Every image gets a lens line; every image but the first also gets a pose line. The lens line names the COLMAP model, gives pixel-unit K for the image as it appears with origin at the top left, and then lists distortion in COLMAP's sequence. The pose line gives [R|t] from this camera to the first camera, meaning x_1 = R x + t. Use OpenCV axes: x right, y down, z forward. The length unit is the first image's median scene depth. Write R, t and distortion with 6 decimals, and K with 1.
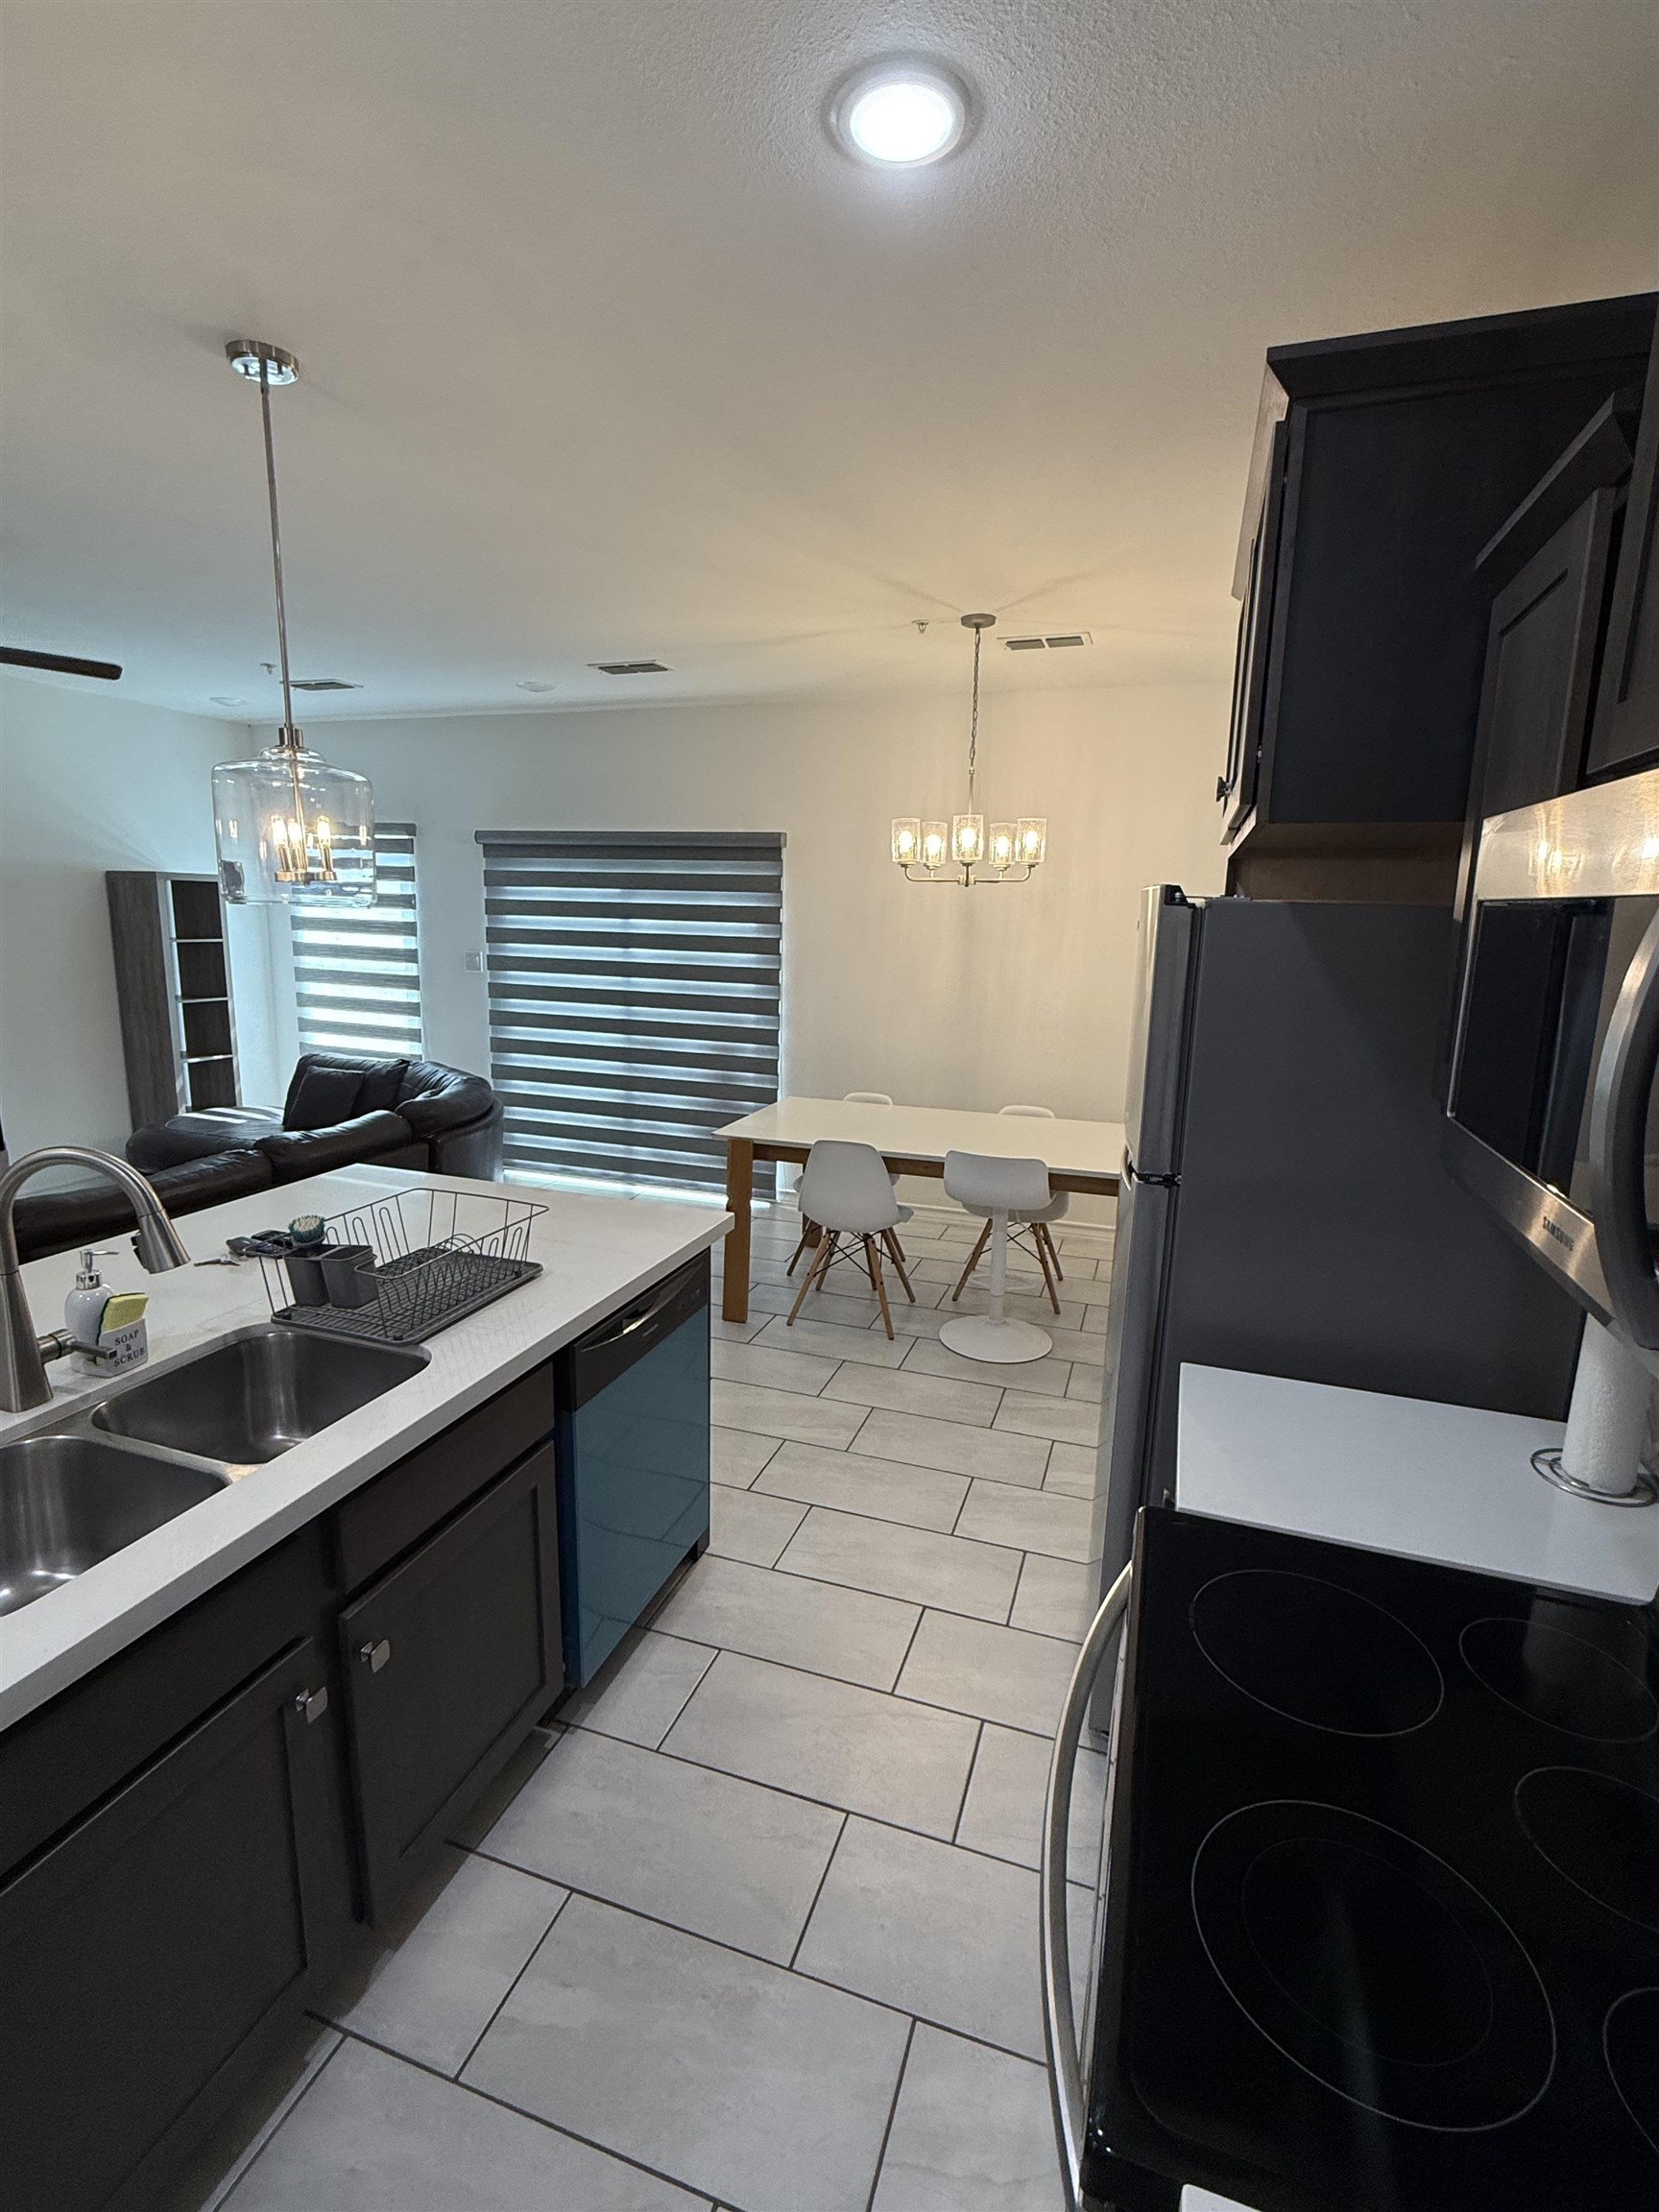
lens RADIAL K [[1019.9, 0, 832.9], [0, 1019.9, 1101.7], [0, 0, 1]] dist [0.001537, -0.001281]
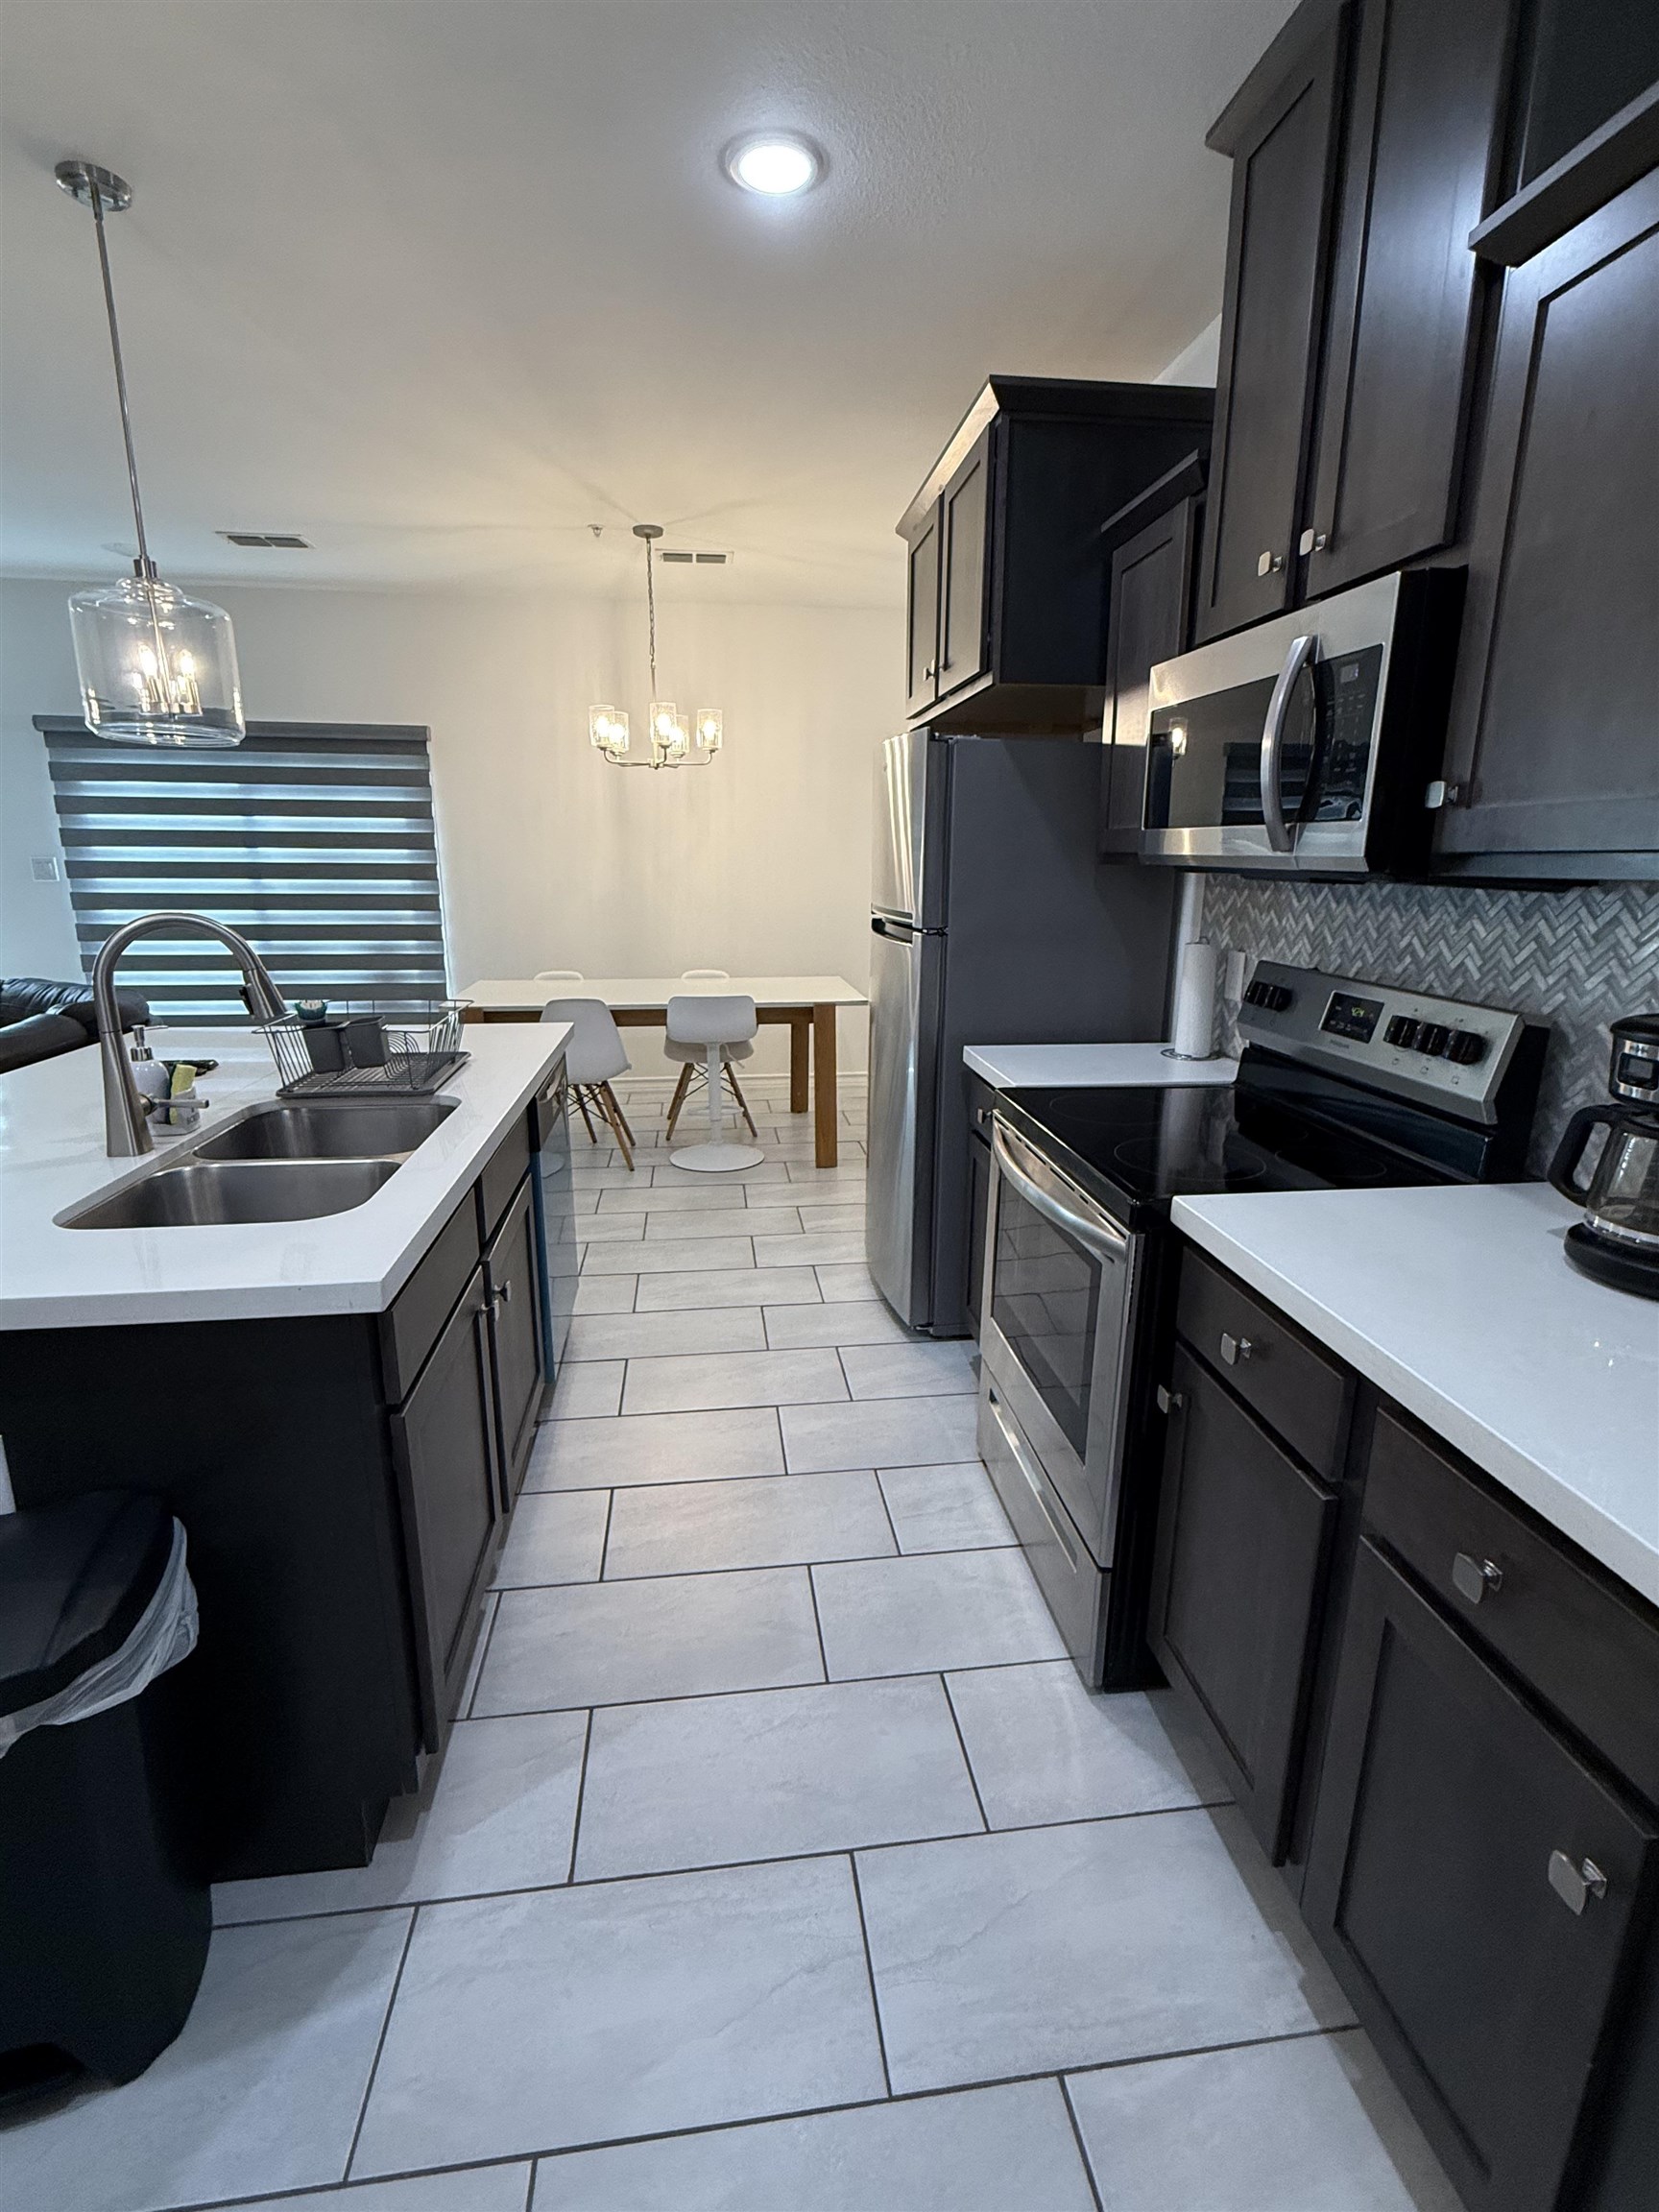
lens RADIAL K [[1019.9, 0, 832.9], [0, 1019.9, 1101.7], [0, 0, 1]] dist [0.001537, -0.001281]
pose [[0.896581, -0.122295, 0.425660, -0.163973], [0.097428, 0.992038, 0.079804, 0.064701], [-0.432030, -0.030080, 0.901357, -0.099061]]
